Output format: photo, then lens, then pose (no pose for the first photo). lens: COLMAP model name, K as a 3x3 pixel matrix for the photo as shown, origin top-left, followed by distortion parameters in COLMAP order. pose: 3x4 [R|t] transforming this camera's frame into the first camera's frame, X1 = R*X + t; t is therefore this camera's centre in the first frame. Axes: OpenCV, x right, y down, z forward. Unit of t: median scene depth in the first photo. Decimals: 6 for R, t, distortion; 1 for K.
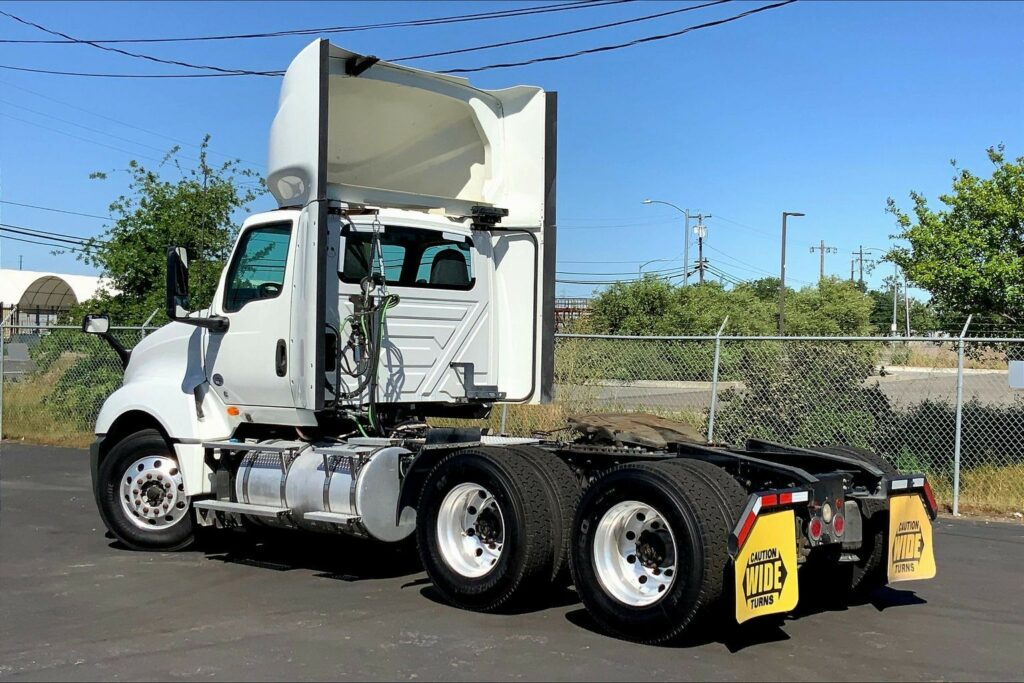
lens RADIAL K [[1246.3, 0, 512.0], [0, 1246.3, 341.5], [0, 0, 1]] dist [0.004603, 0.002578]
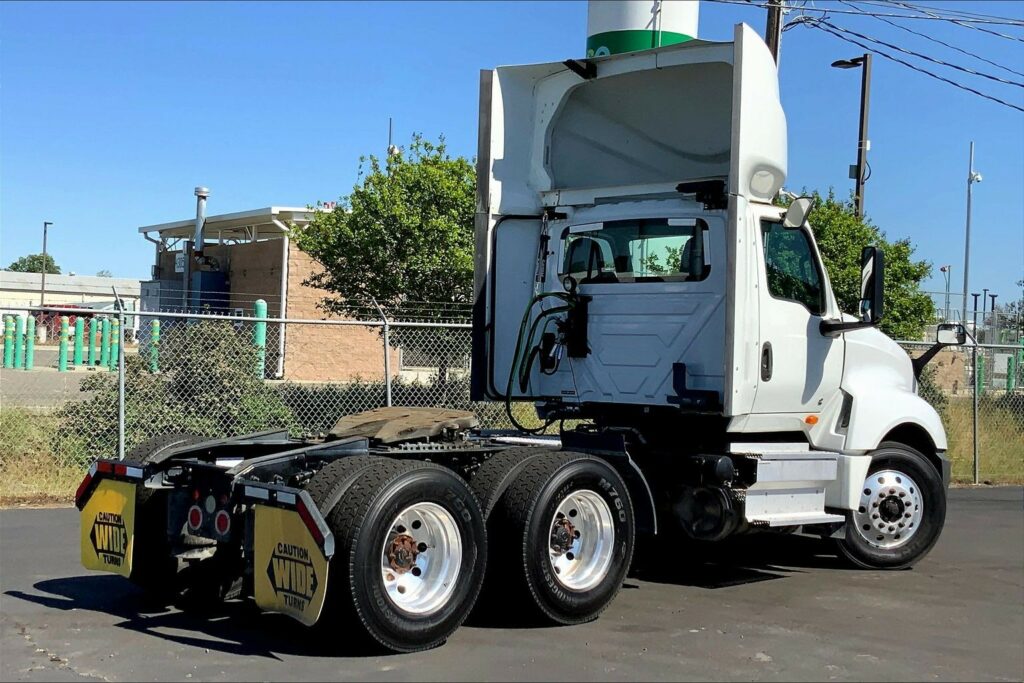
lens RADIAL K [[1306.1, 0, 512.0], [0, 1306.1, 341.5], [0, 0, 1]] dist [-0.143745, 0.014732]
pose [[0.058272, -0.022535, -0.998046, 0.906591], [-0.011135, 0.999668, -0.023222, 0.025544], [0.998239, 0.012467, 0.058001, 0.858879]]
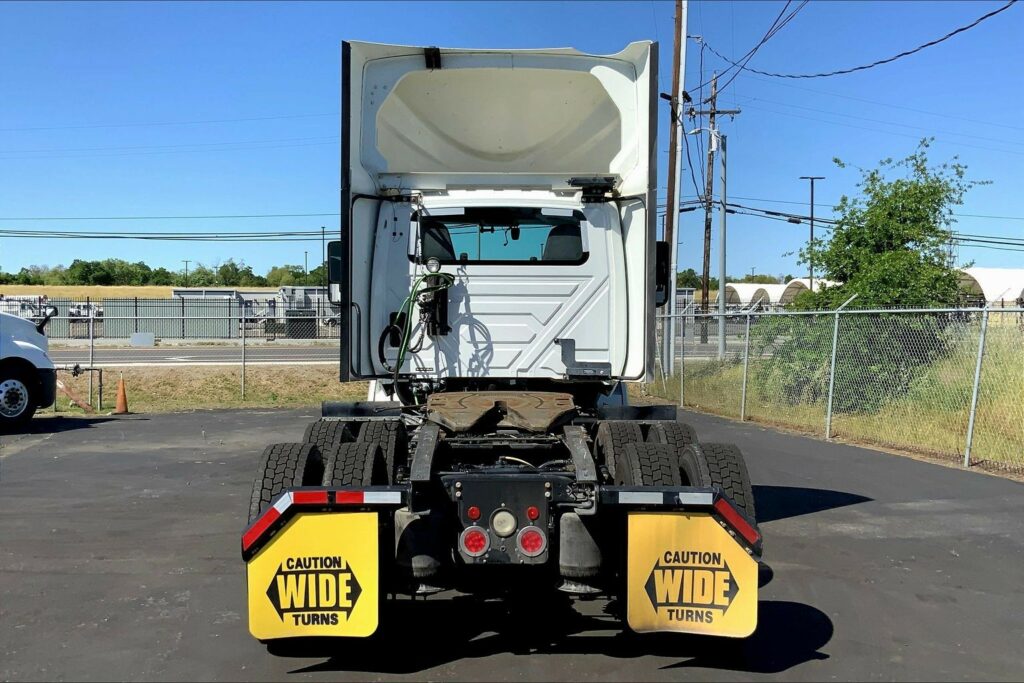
lens RADIAL K [[1029.9, 0, 512.0], [0, 1029.9, 341.5], [0, 0, 1]] dist [0.056420, 0.001939]
pose [[0.723692, -0.008365, -0.690072, 0.515485], [0.015722, 0.999867, 0.004368, 0.015765], [0.689944, -0.014010, 0.723727, 0.397942]]
